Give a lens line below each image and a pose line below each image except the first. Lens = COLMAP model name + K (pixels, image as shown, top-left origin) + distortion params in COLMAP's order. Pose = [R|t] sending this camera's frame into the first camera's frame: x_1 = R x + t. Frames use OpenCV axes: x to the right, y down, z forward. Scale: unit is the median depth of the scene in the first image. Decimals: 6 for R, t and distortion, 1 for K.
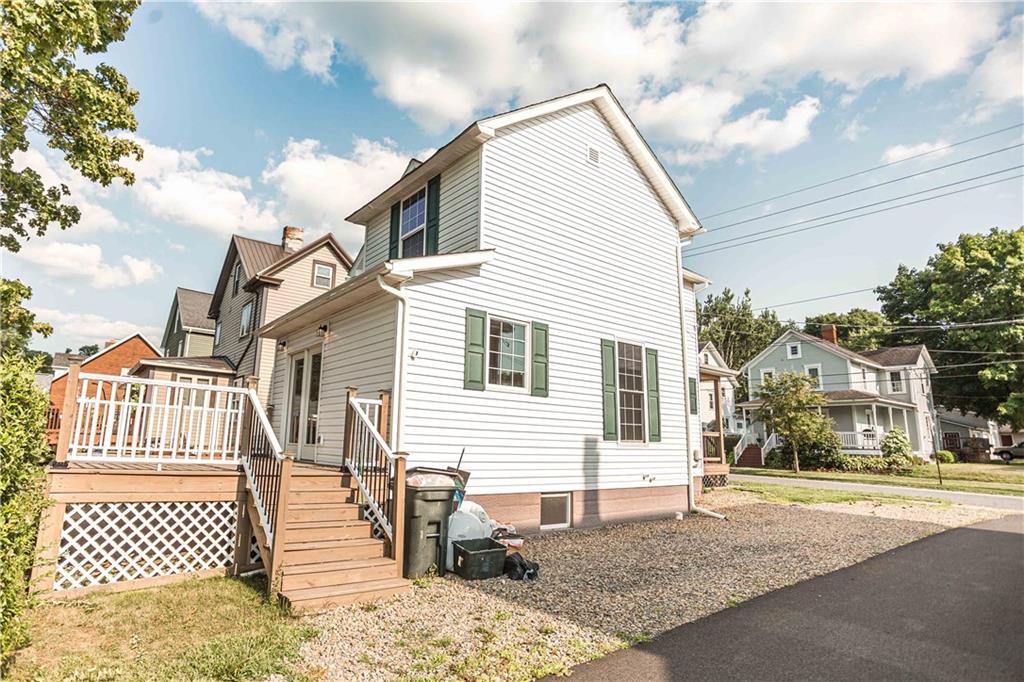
lens RADIAL K [[548.3, 0, 512.0], [0, 548.3, 341.0], [0, 0, 1]] dist [-0.024527, 0.022985]
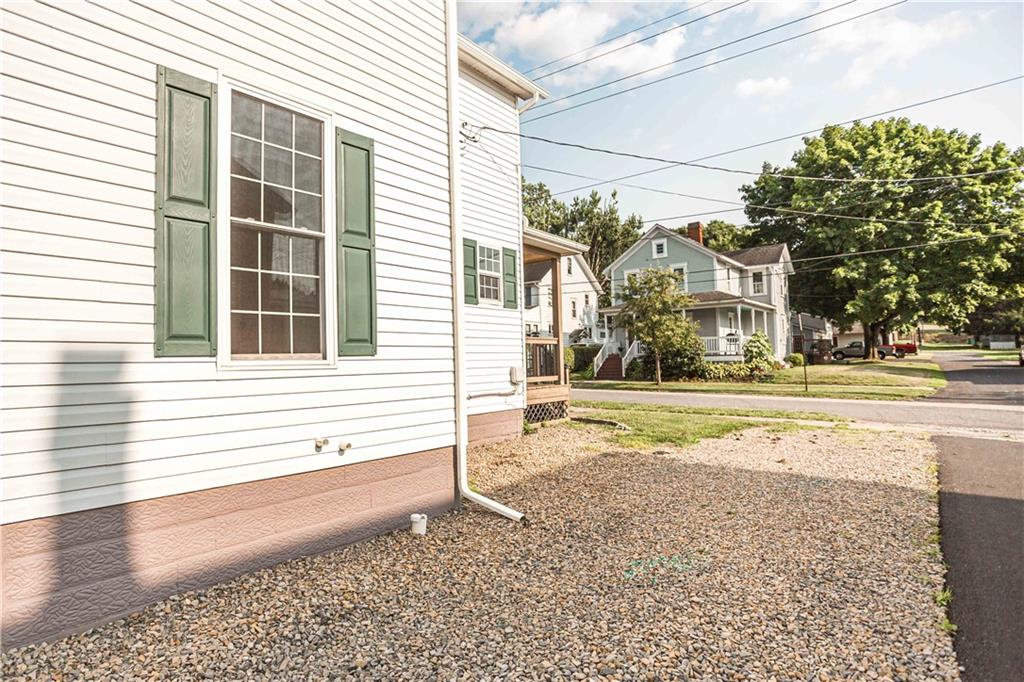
lens RADIAL K [[495.6, 0, 509.6], [0, 495.6, 338.4], [0, 0, 1]] dist [-0.083084, 0.038181]
pose [[0.981789, -0.029684, 0.187643, 0.132638], [0.002613, 0.989734, 0.142899, 0.051505], [-0.189958, -0.139806, 0.971787, 0.270321]]
